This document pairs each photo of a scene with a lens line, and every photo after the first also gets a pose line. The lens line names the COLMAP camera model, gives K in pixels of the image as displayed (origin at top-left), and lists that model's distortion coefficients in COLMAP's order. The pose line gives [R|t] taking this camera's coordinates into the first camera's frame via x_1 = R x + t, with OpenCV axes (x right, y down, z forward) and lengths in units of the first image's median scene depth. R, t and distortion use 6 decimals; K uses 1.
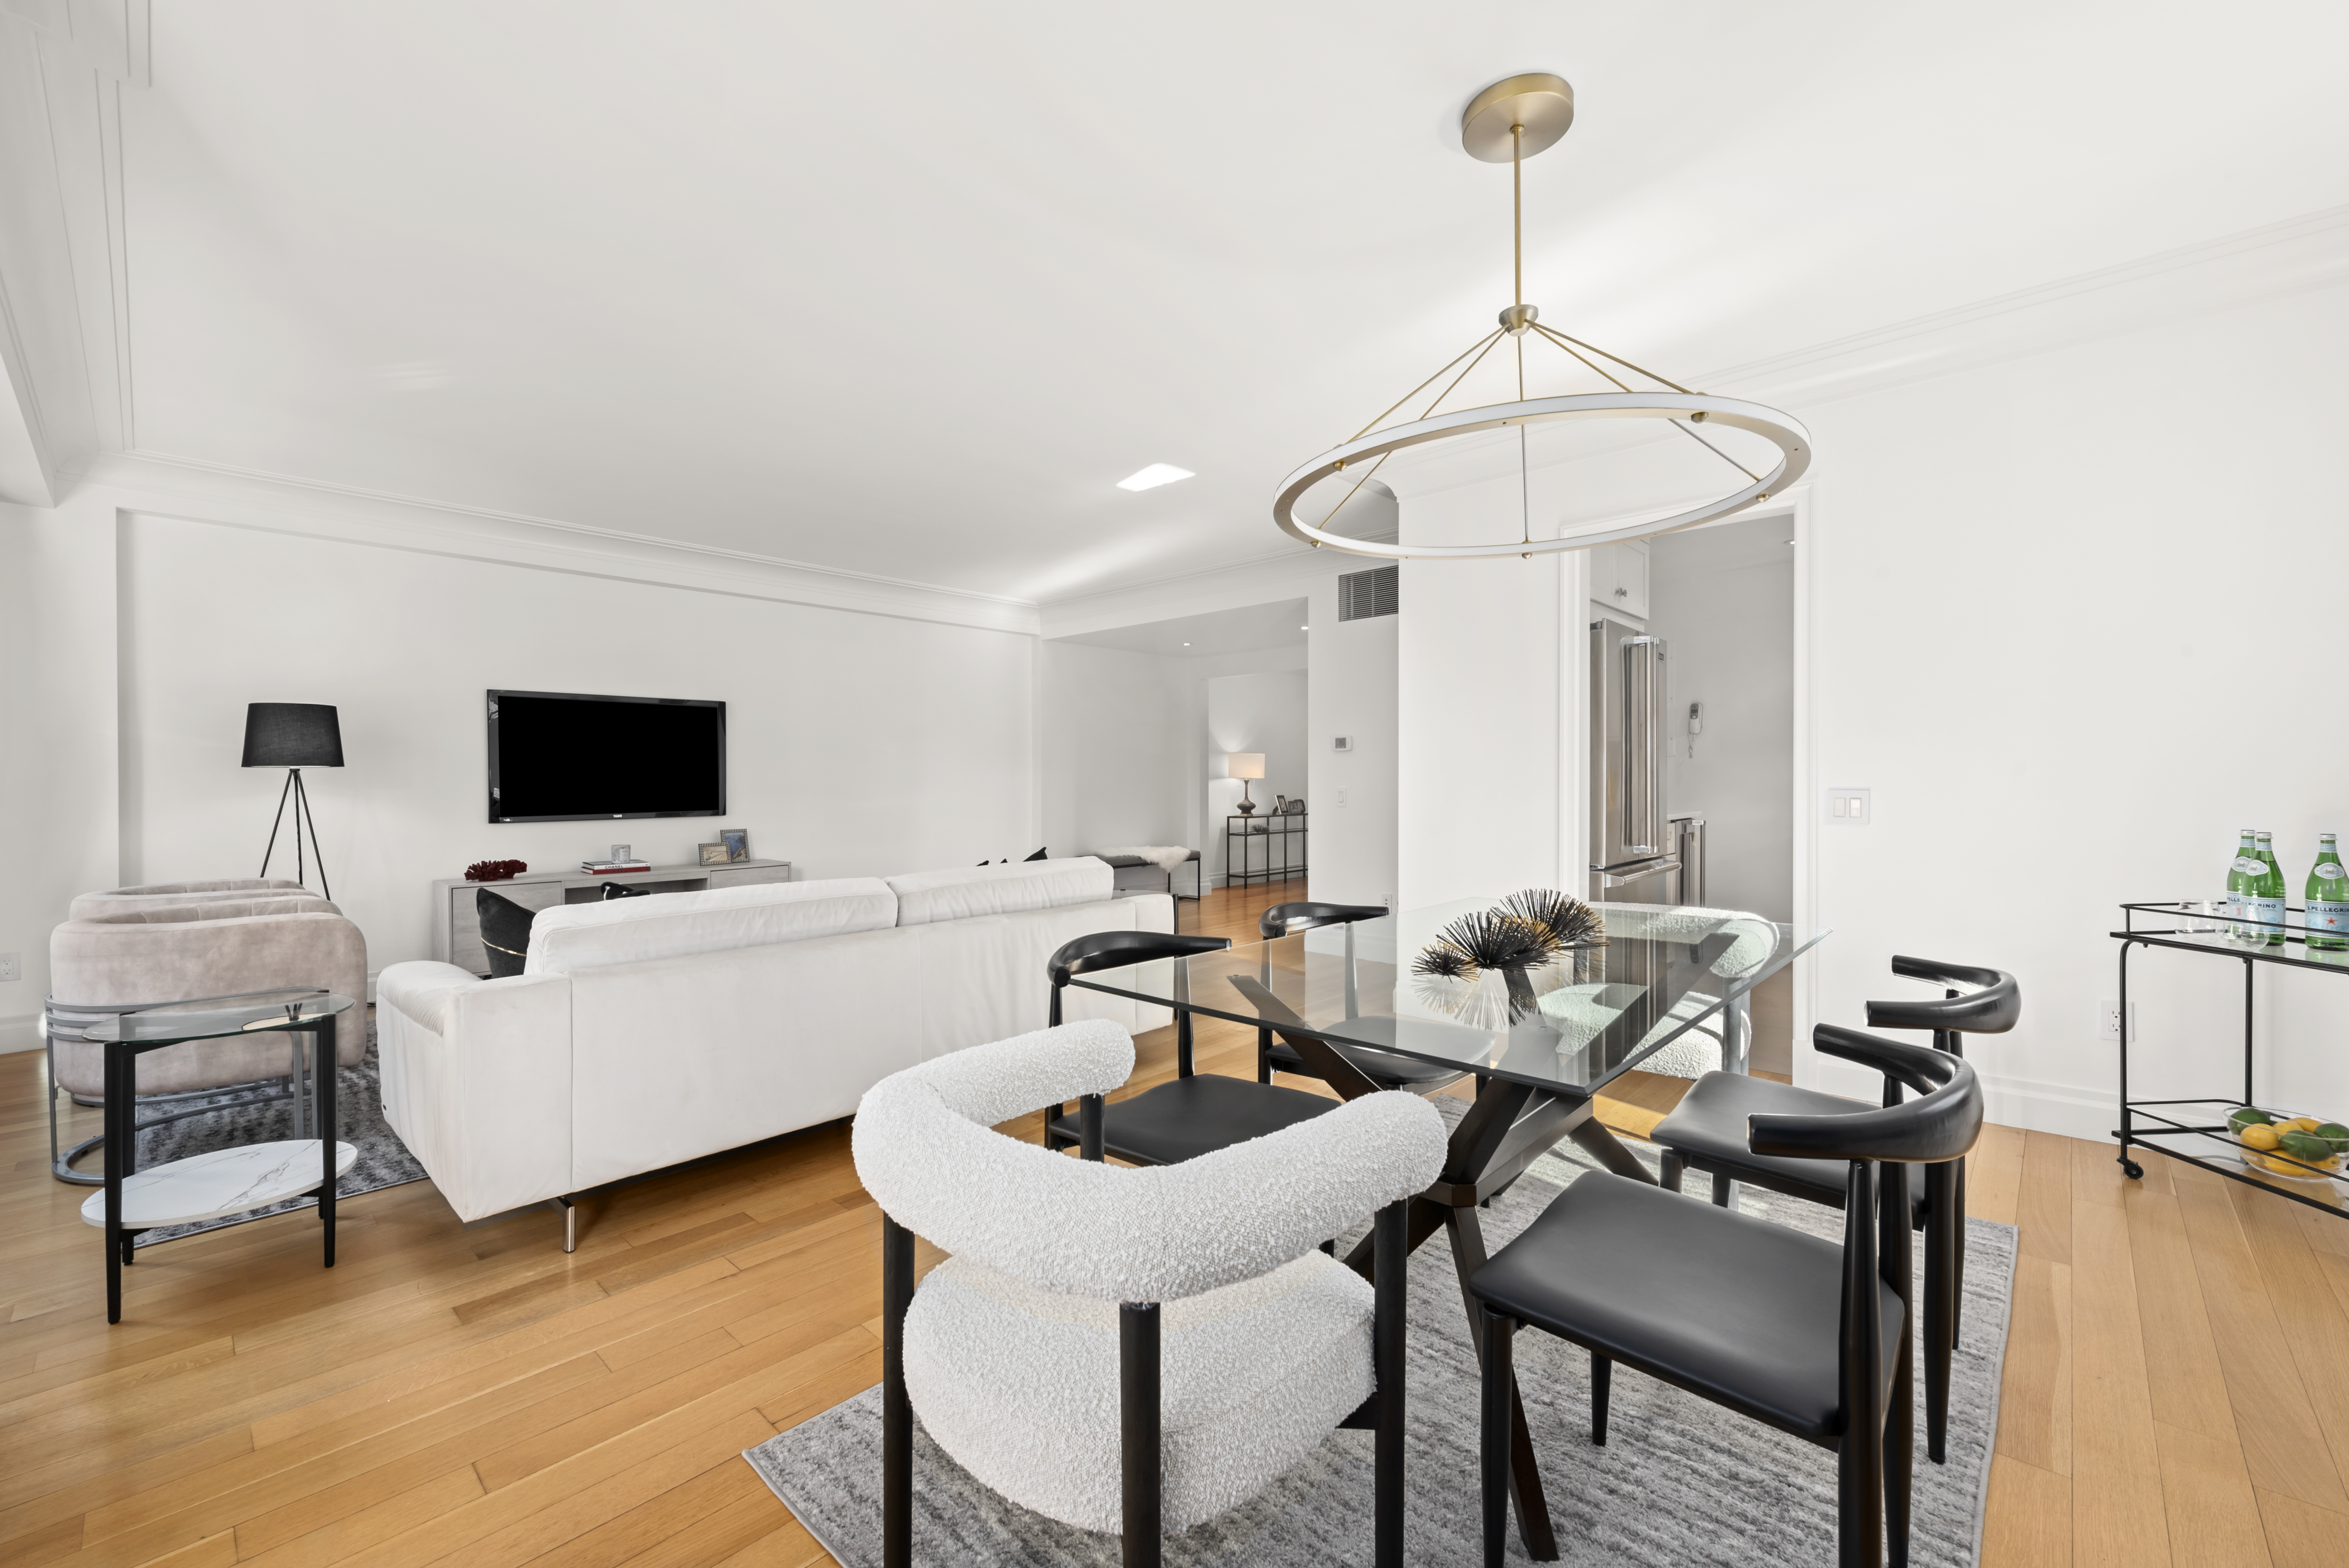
lens RADIAL K [[954.7, 0, 1174.5], [0, 954.7, 784.0], [0, 0, 1]] dist [0.000066, 0.000002]
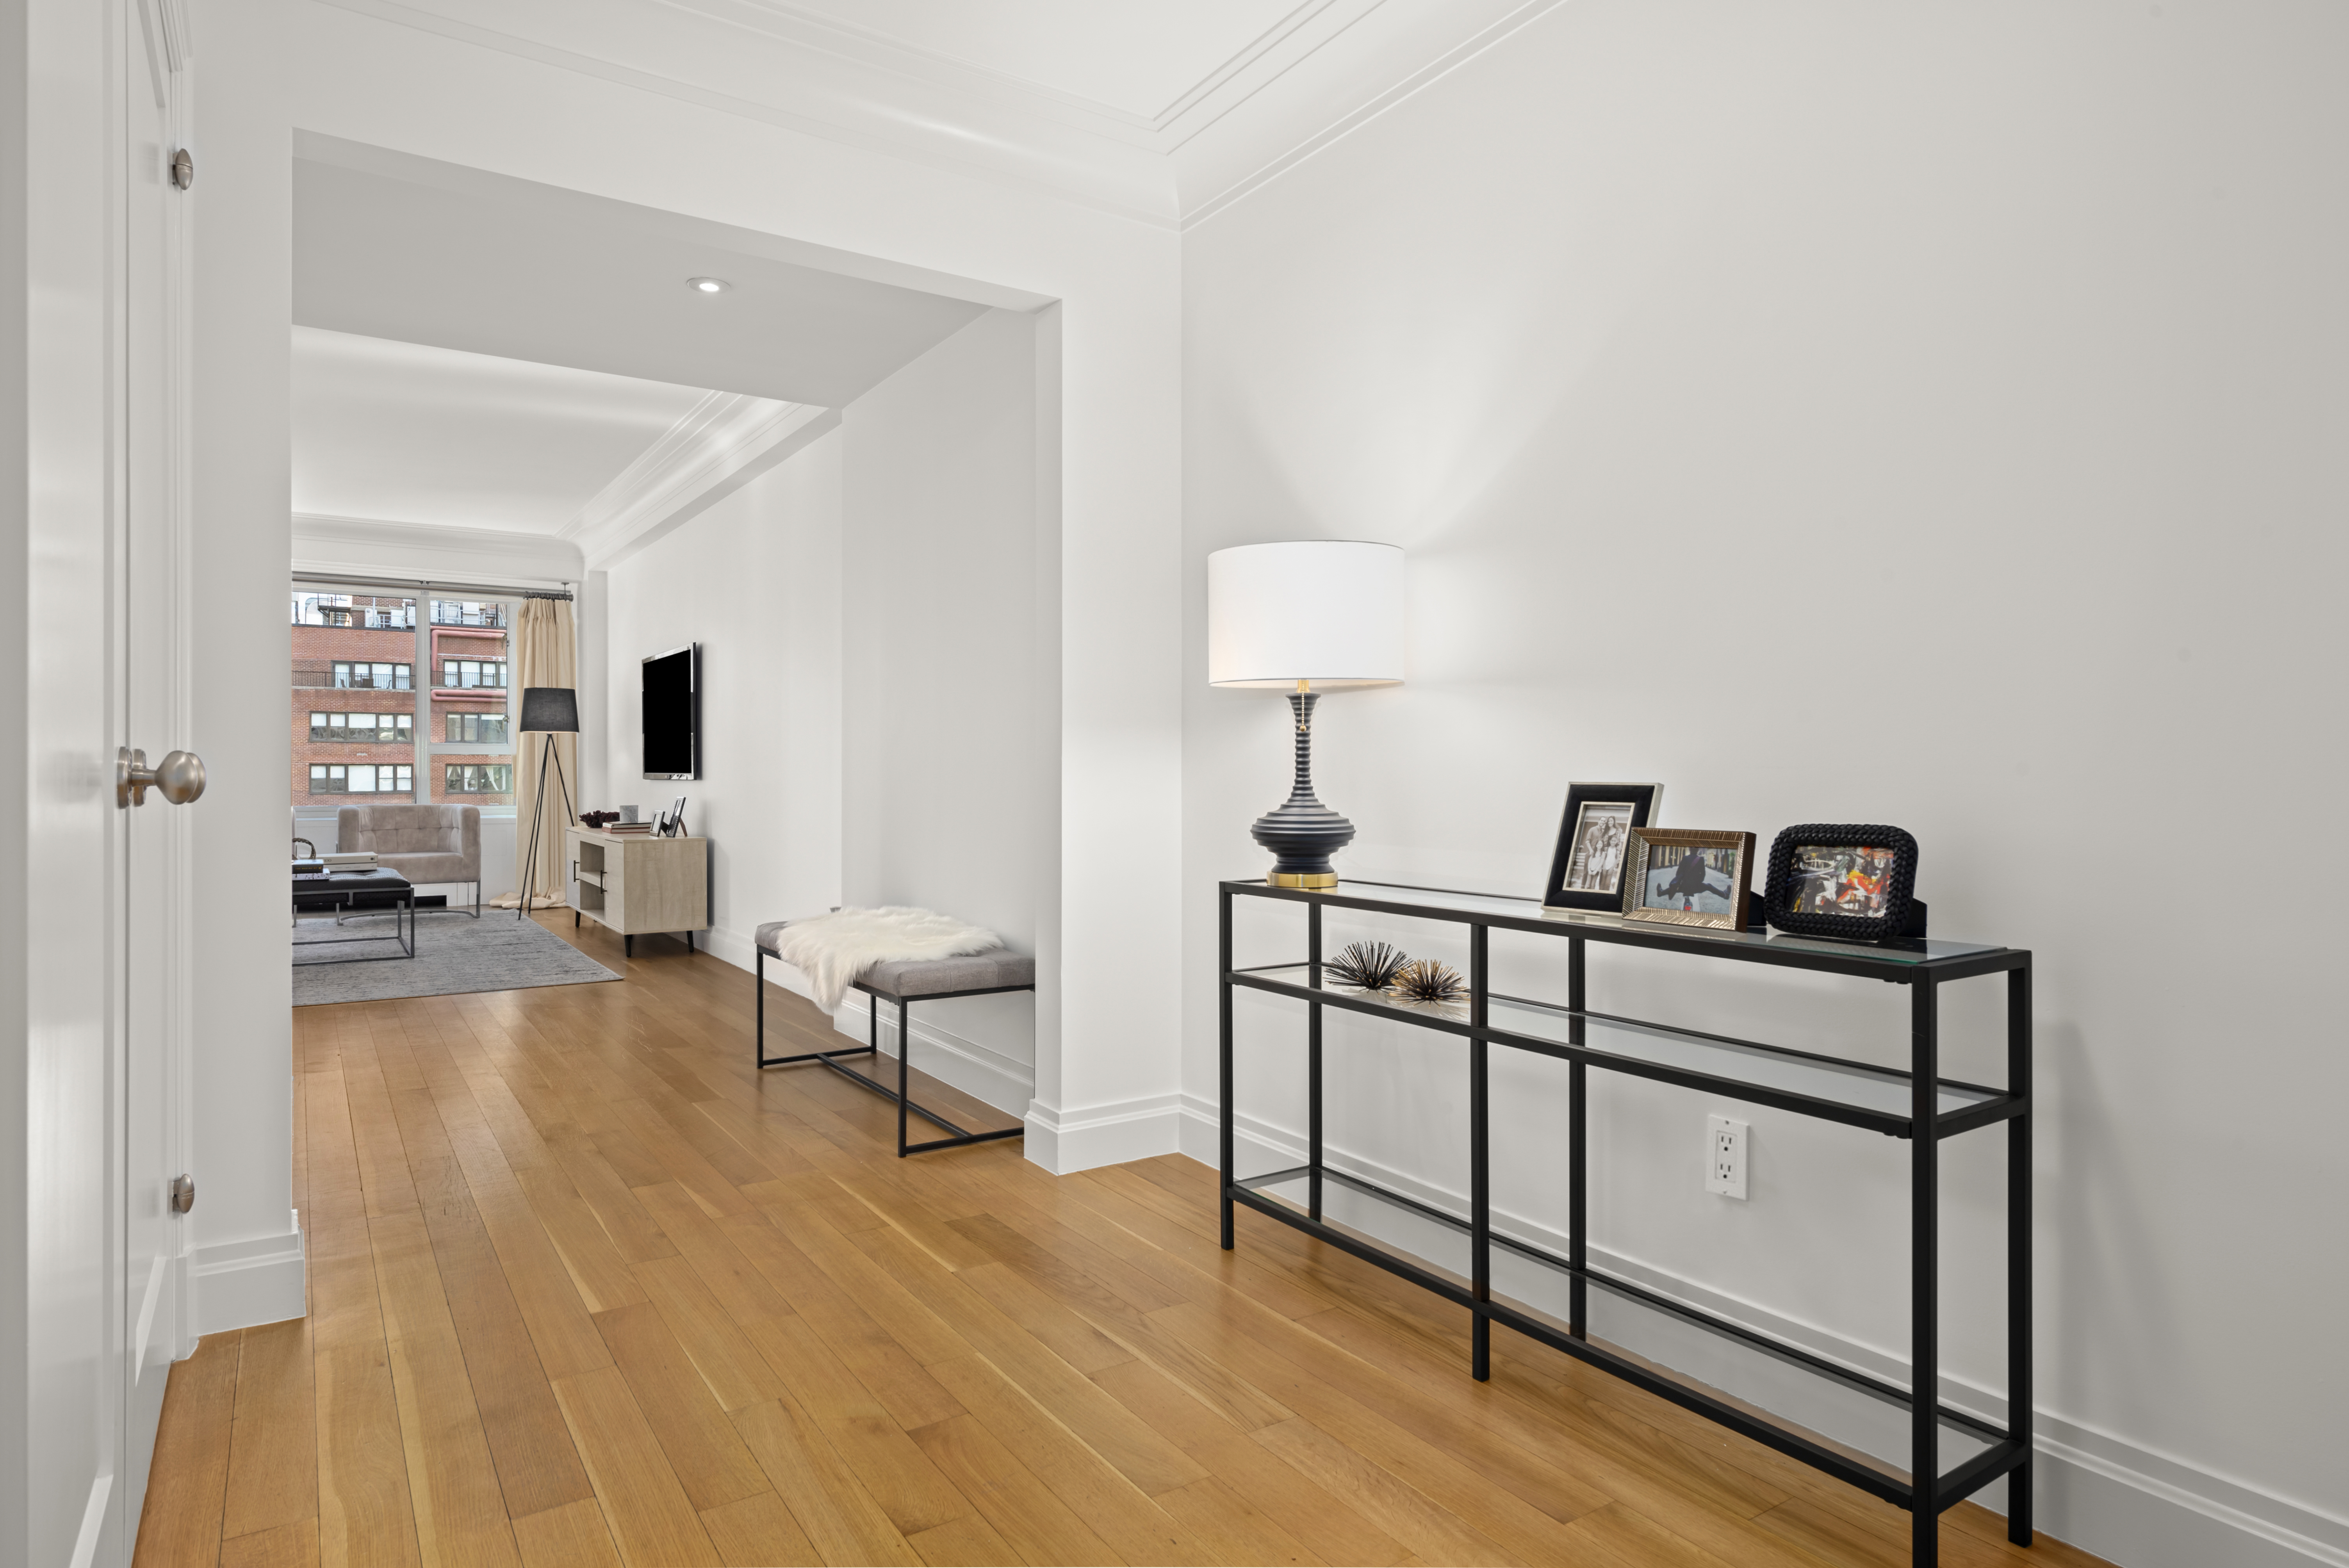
lens RADIAL K [[1327.3, 0, 1174.5], [0, 1327.3, 784.0], [0, 0, 1]] dist [0.000271, 0.000013]
pose [[-0.228849, 0.012067, -0.973387, 0.318271], [-0.005380, 0.999892, 0.013661, 0.010851], [0.973447, 0.008363, -0.228760, 1.039816]]
